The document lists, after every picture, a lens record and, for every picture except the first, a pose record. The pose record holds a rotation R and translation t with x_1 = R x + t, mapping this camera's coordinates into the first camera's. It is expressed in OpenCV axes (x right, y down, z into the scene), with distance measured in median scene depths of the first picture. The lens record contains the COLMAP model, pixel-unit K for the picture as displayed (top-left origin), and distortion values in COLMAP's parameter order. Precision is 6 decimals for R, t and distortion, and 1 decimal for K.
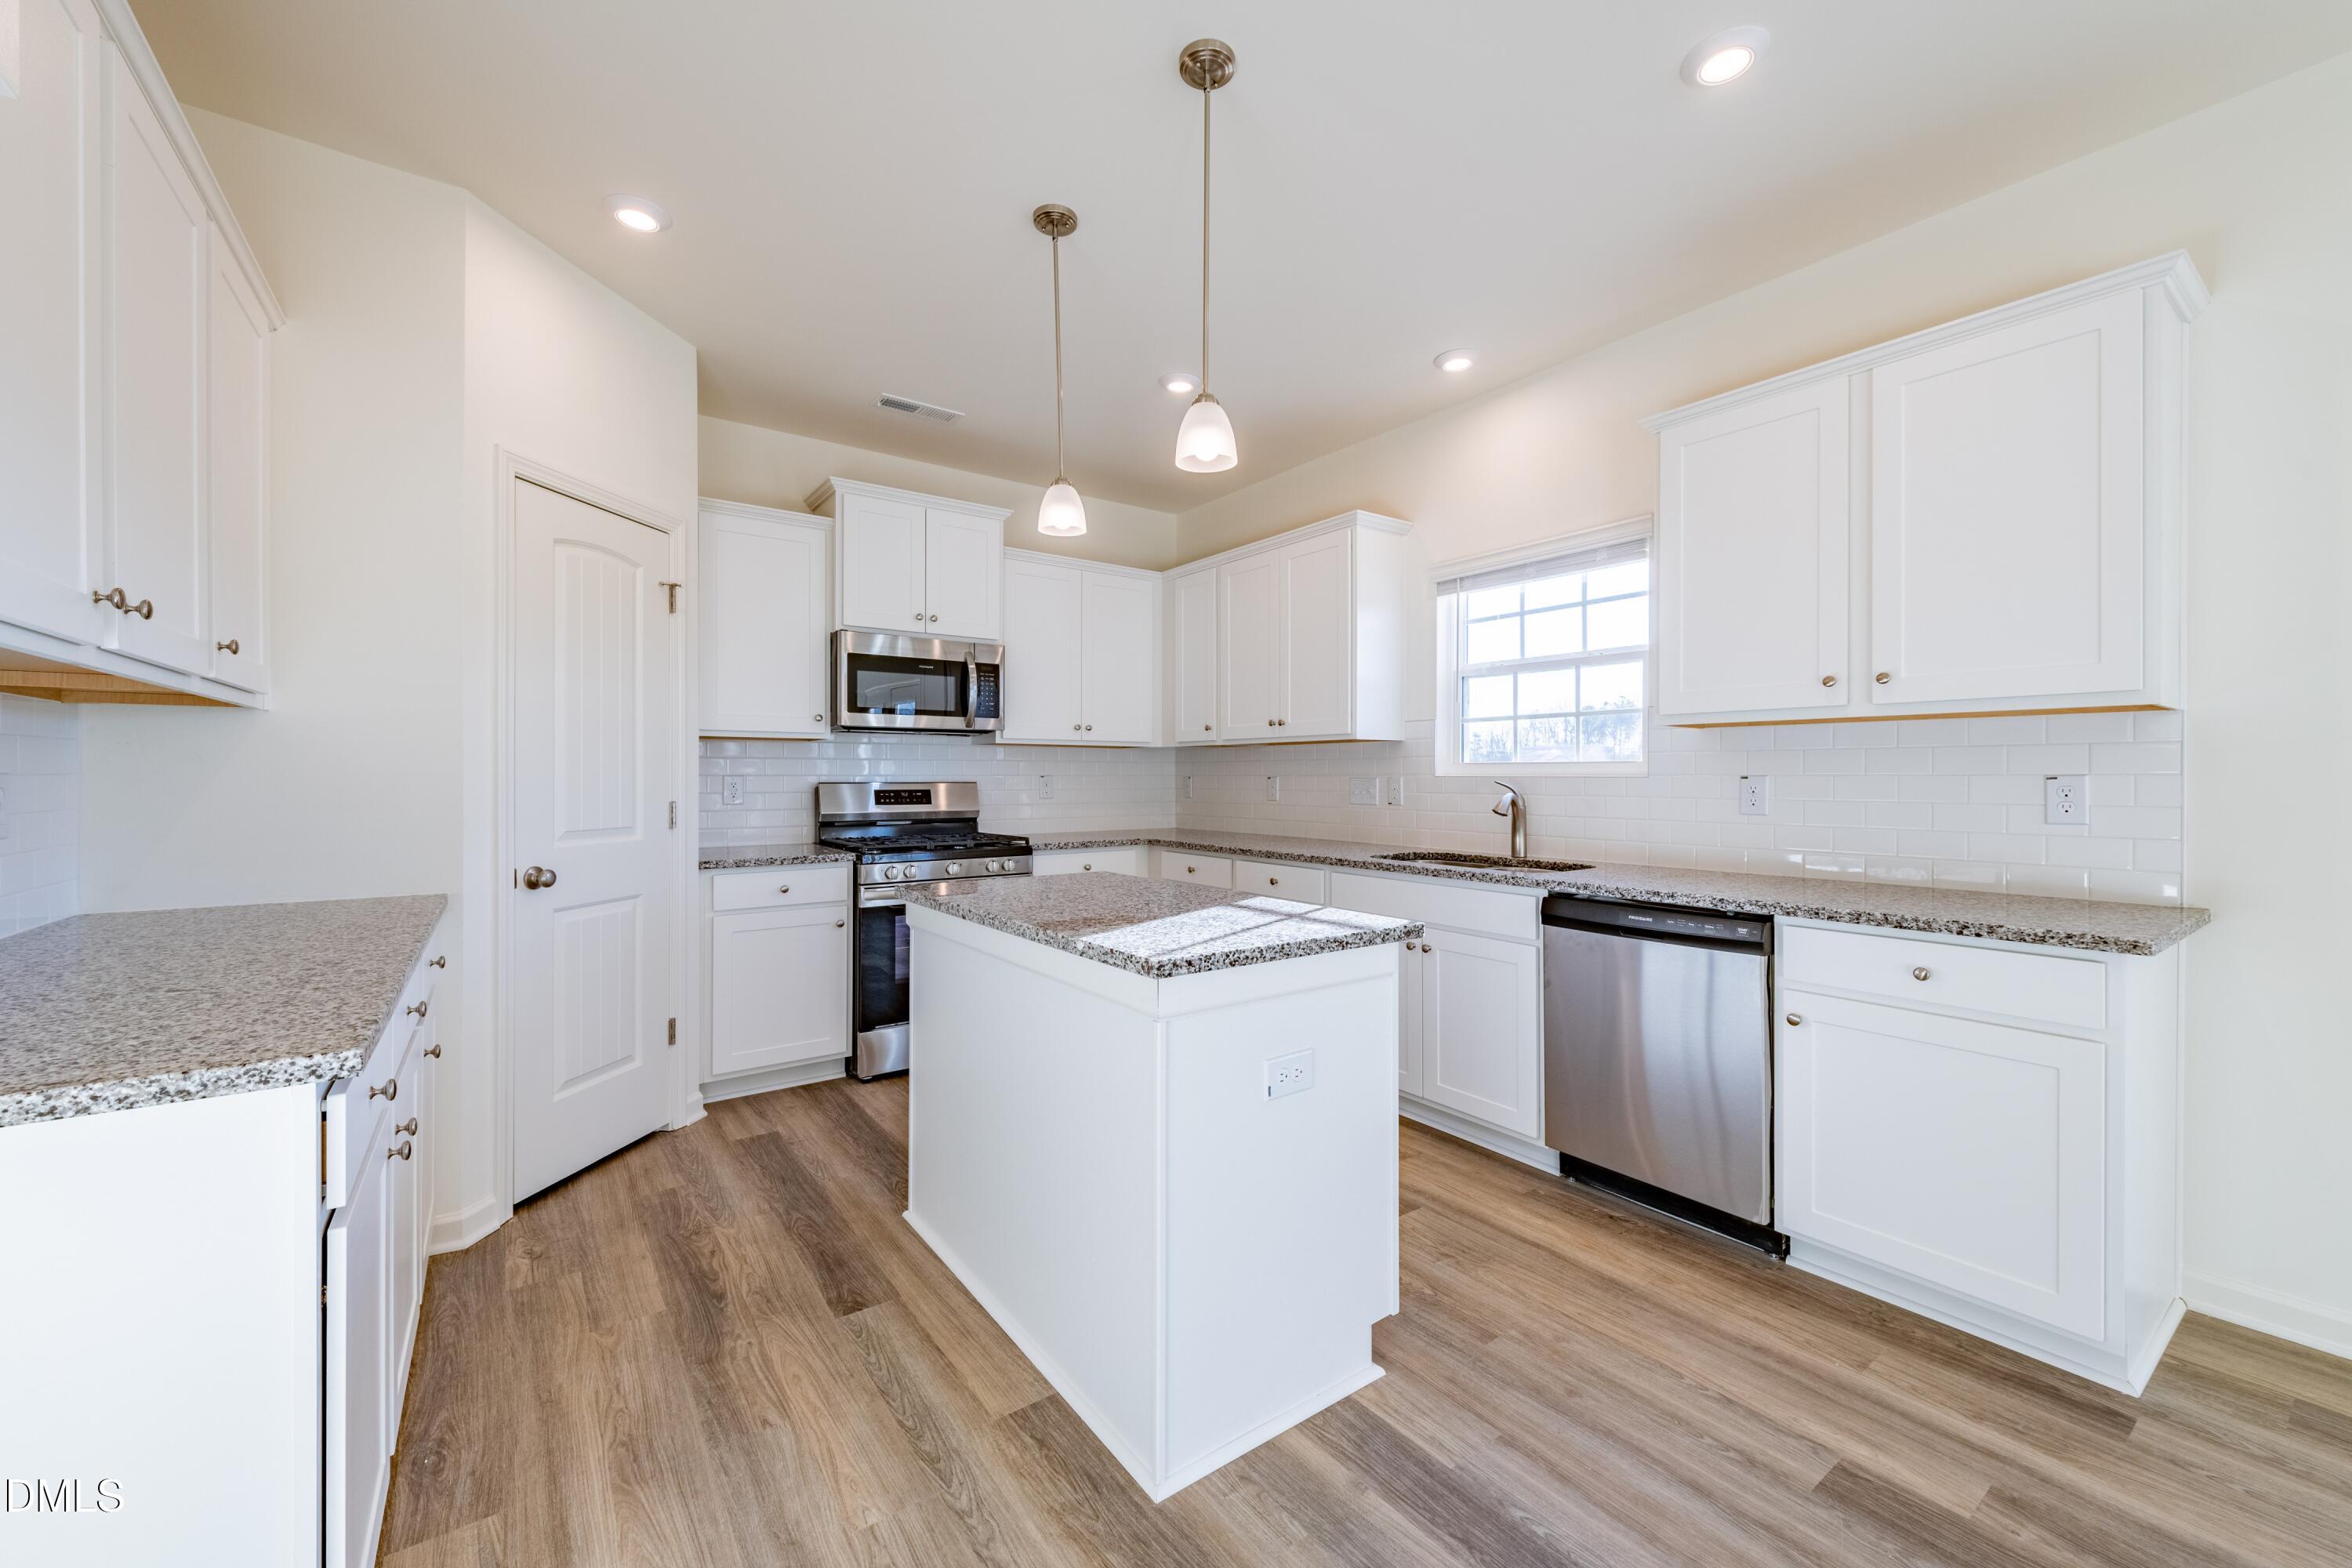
lens RADIAL K [[939.0, 0, 1200.3], [0, 939.0, 780.3], [0, 0, 1]] dist [0.011116, -0.003019]
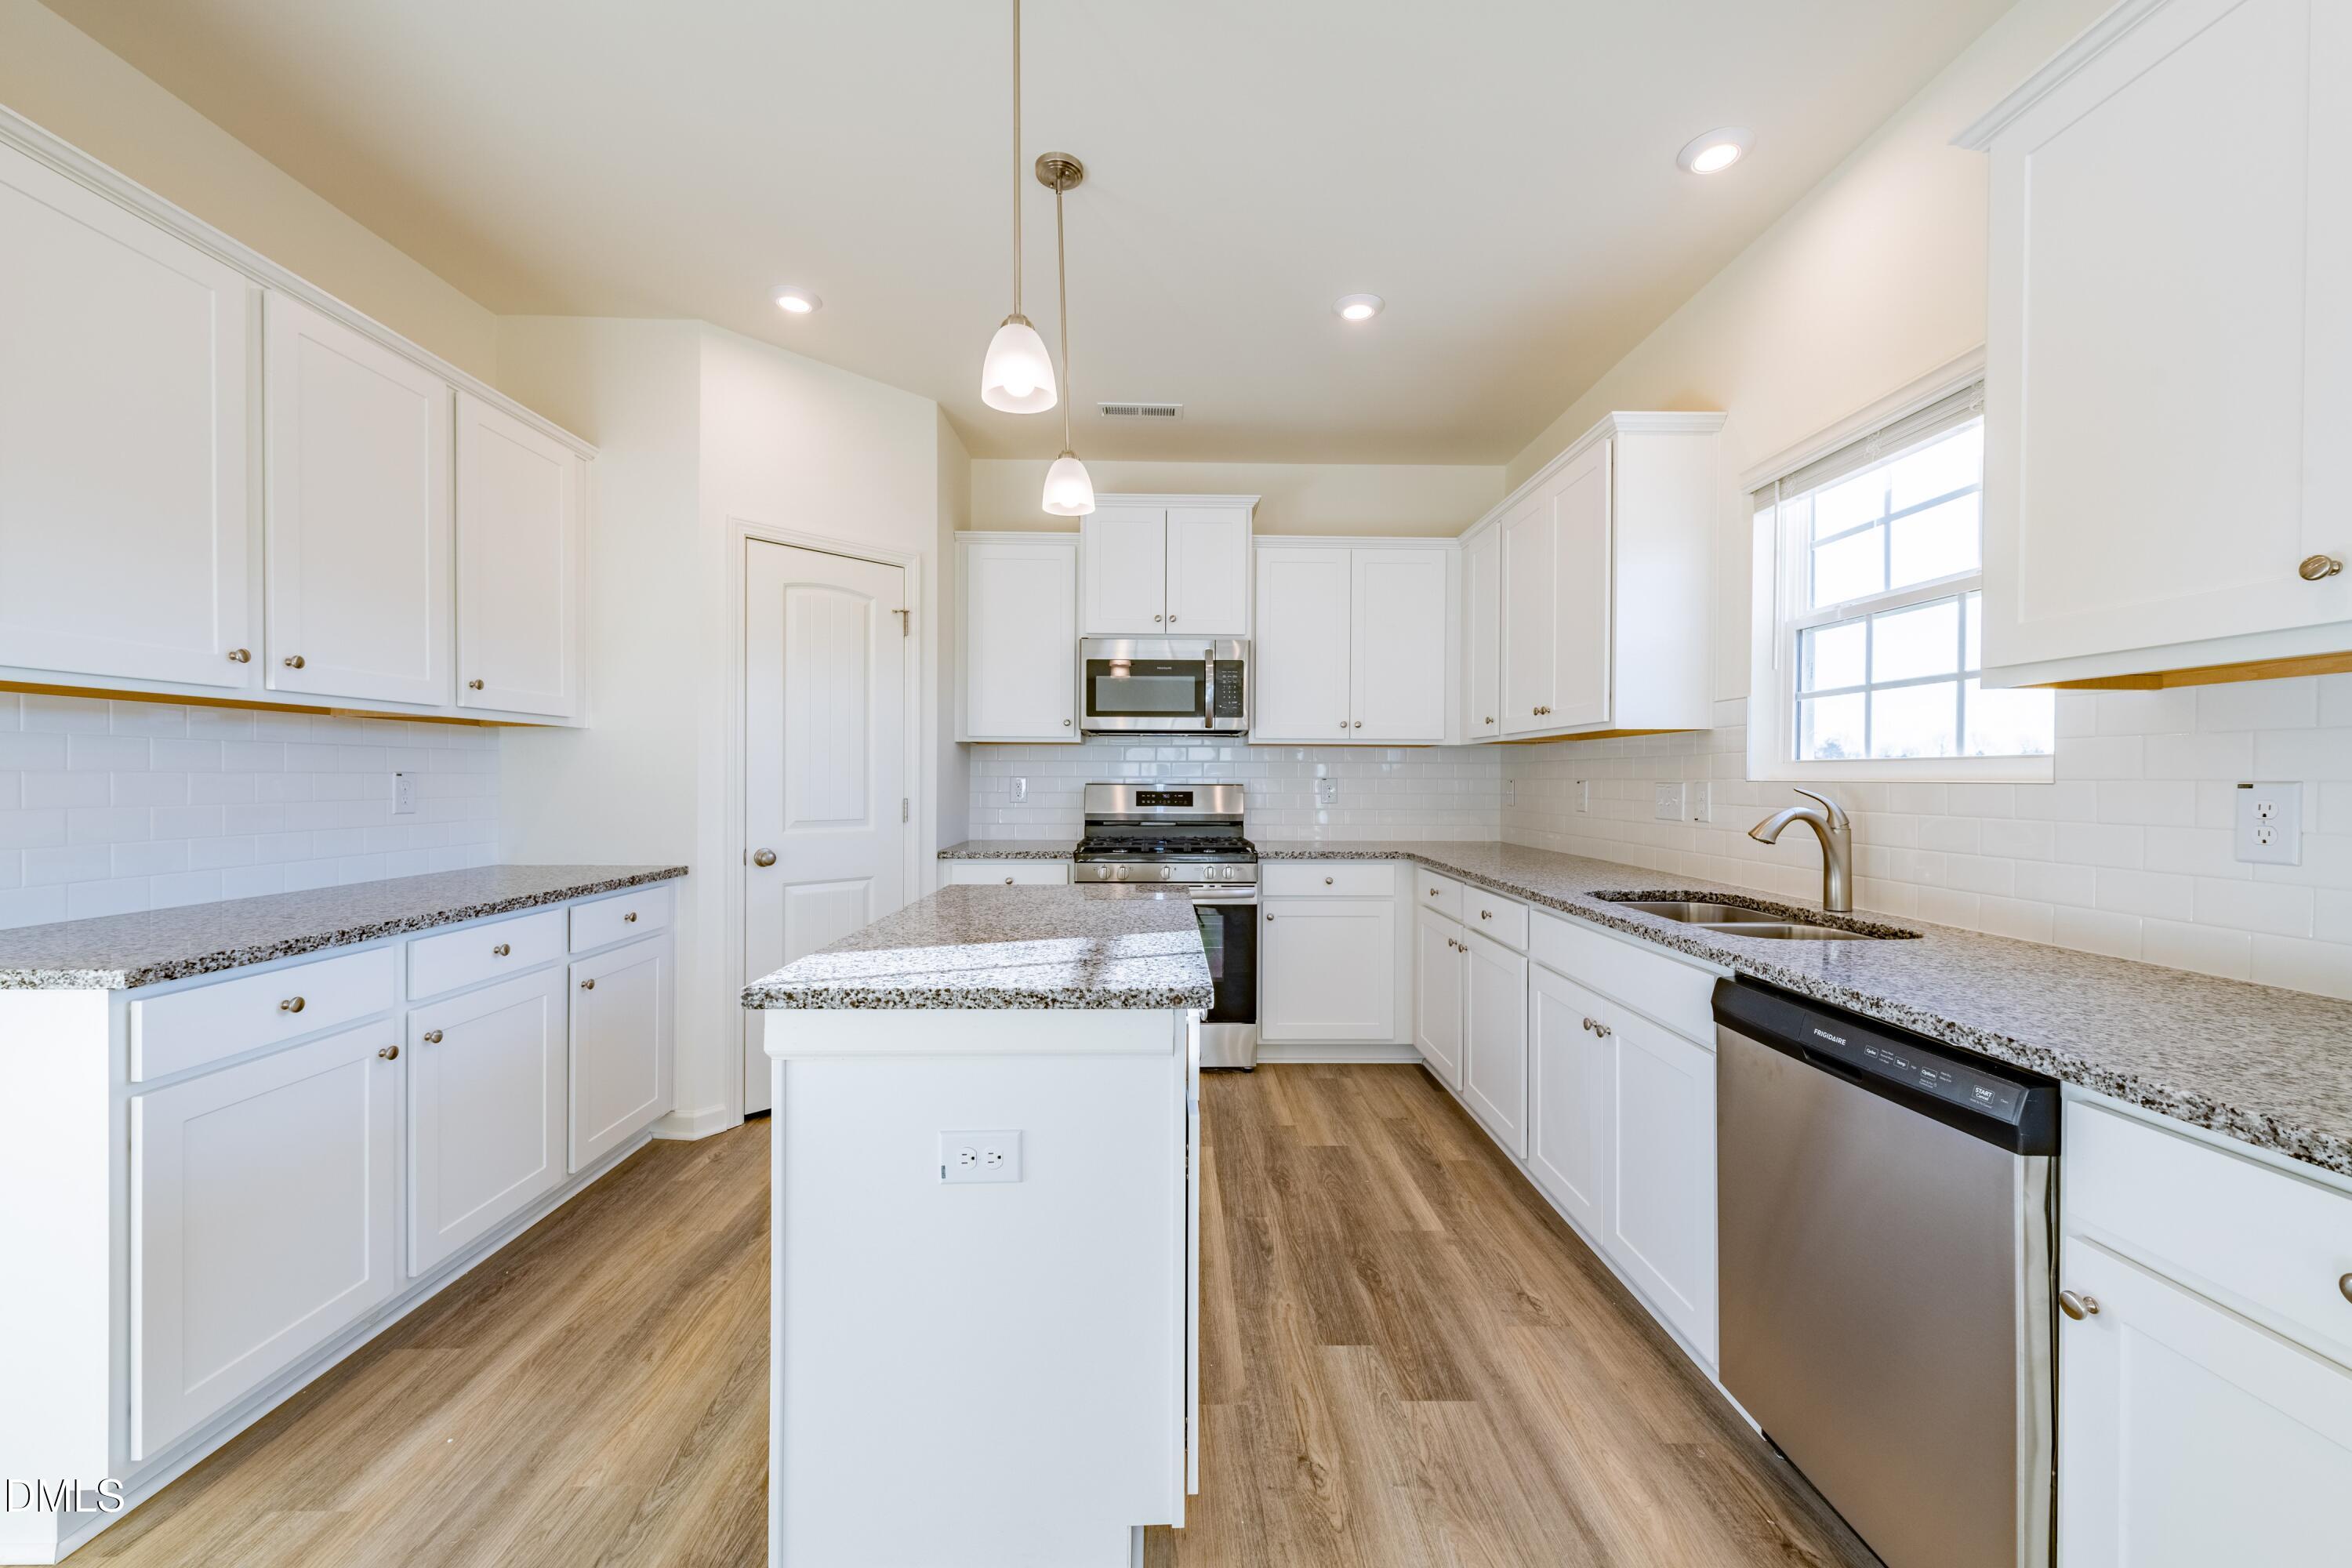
lens RADIAL K [[939.0, 0, 1173.7], [0, 939.0, 787.8], [0, 0, 1]] dist [0.011116, -0.003019]
pose [[0.810645, 0.009886, -0.585455, 0.362986], [-0.007465, 0.999951, 0.006549, -0.000696], [0.585491, -0.000938, 0.810679, 0.243325]]
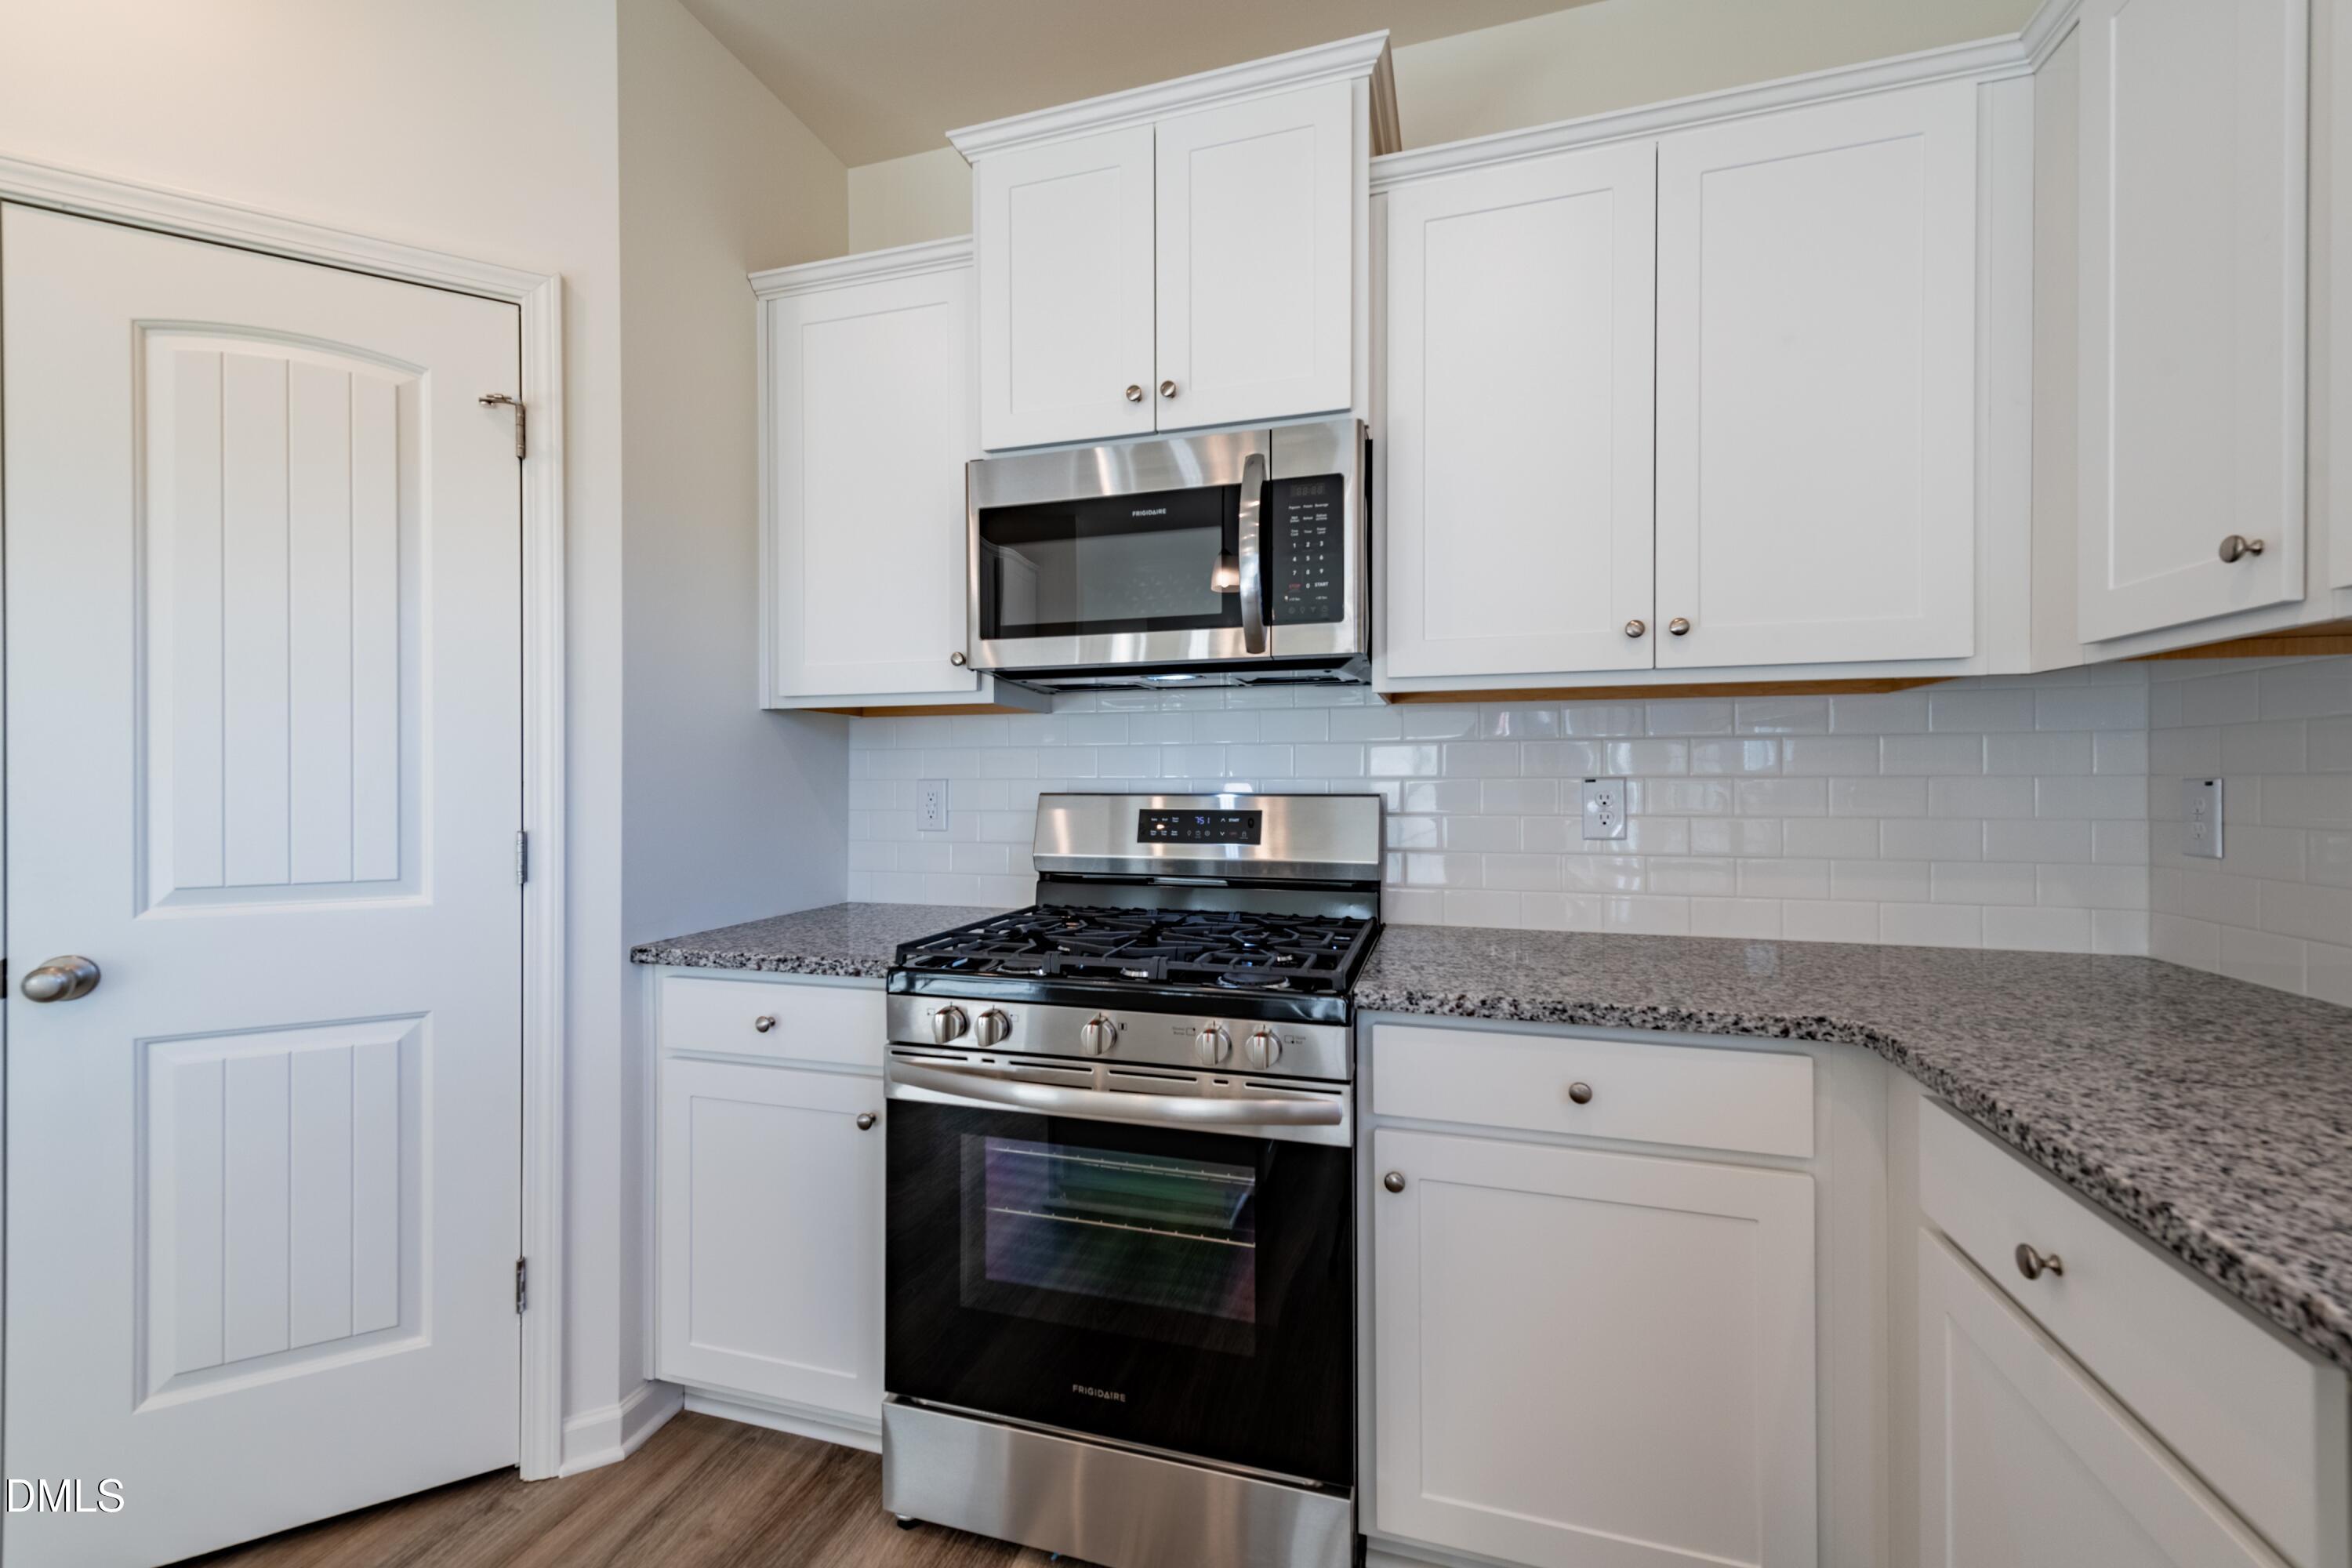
lens RADIAL K [[939.0, 0, 1174.1], [0, 939.0, 782.3], [0, 0, 1]] dist [0.011116, -0.003019]
pose [[0.587238, -0.000190, -0.809414, 0.054291], [-0.001569, 0.999998, -0.001373, -0.003370], [0.809413, 0.002077, 0.587237, 0.933698]]
